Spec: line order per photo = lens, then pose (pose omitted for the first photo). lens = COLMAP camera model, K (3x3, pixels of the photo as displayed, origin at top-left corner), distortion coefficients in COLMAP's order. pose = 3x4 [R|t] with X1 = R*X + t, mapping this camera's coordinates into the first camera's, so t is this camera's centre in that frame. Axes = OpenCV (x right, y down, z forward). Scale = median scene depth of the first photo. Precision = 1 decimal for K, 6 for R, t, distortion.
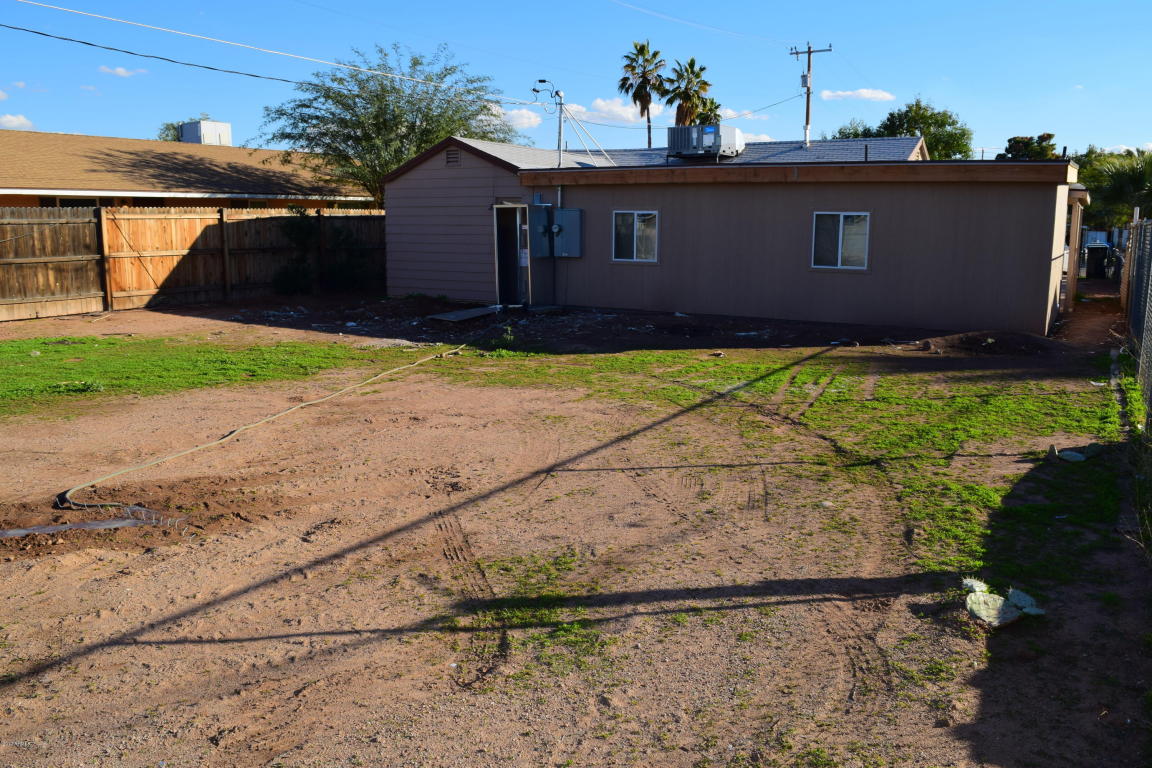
lens RADIAL K [[906.1, 0, 580.9], [0, 906.1, 386.2], [0, 0, 1]] dist [-0.094425, 0.023833]
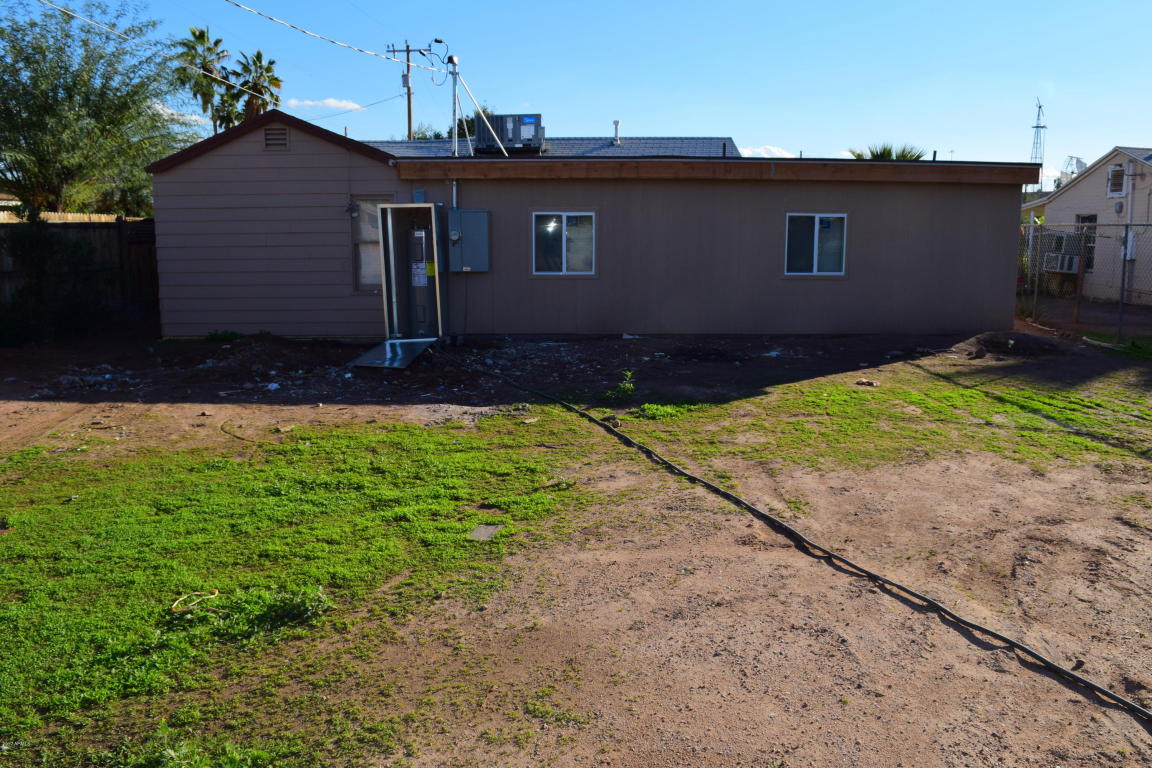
lens RADIAL K [[906.1, 0, 579.7], [0, 906.1, 379.6], [0, 0, 1]] dist [-0.094425, 0.023833]
pose [[0.849862, -0.091302, 0.519037, -0.392458], [0.099606, 0.994956, 0.011927, -0.058256], [-0.517508, 0.041563, 0.854669, 0.334793]]
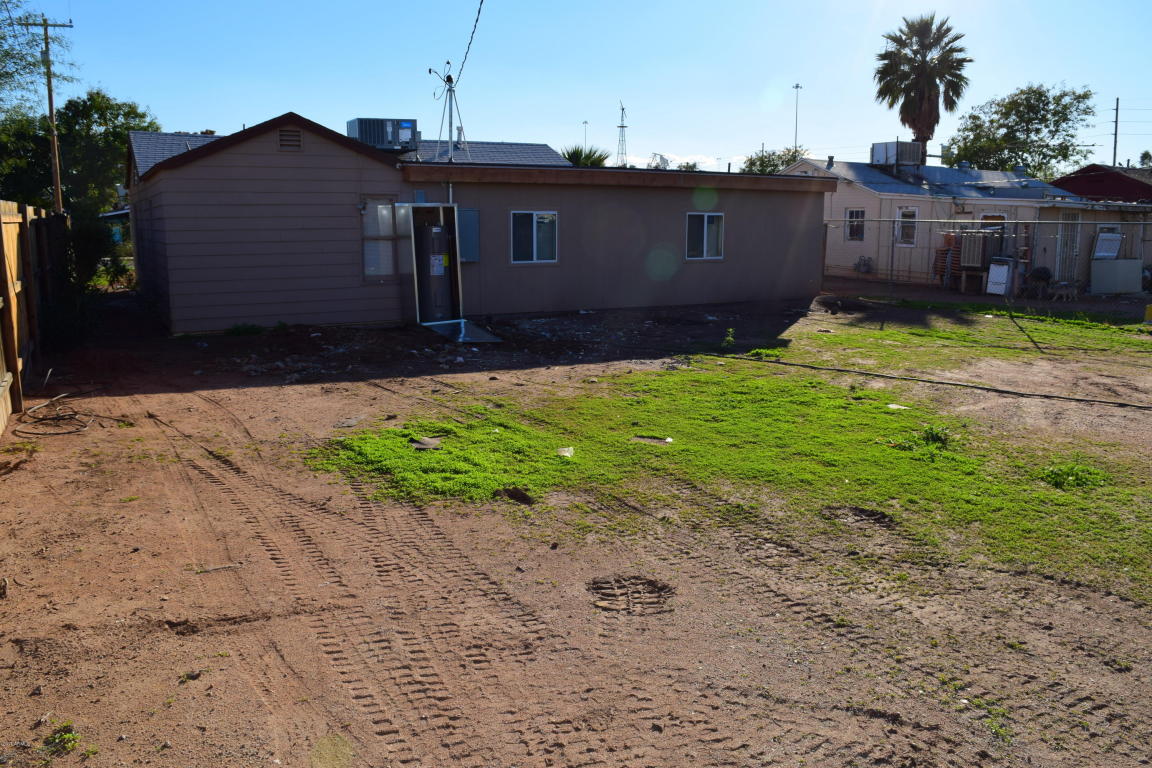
lens RADIAL K [[906.1, 0, 581.5], [0, 906.1, 382.2], [0, 0, 1]] dist [-0.094425, 0.023833]
pose [[0.505251, -0.157733, 0.848435, -0.838005], [0.155248, 0.983728, 0.090434, -0.101002], [-0.848893, 0.086026, 0.521517, 0.504516]]
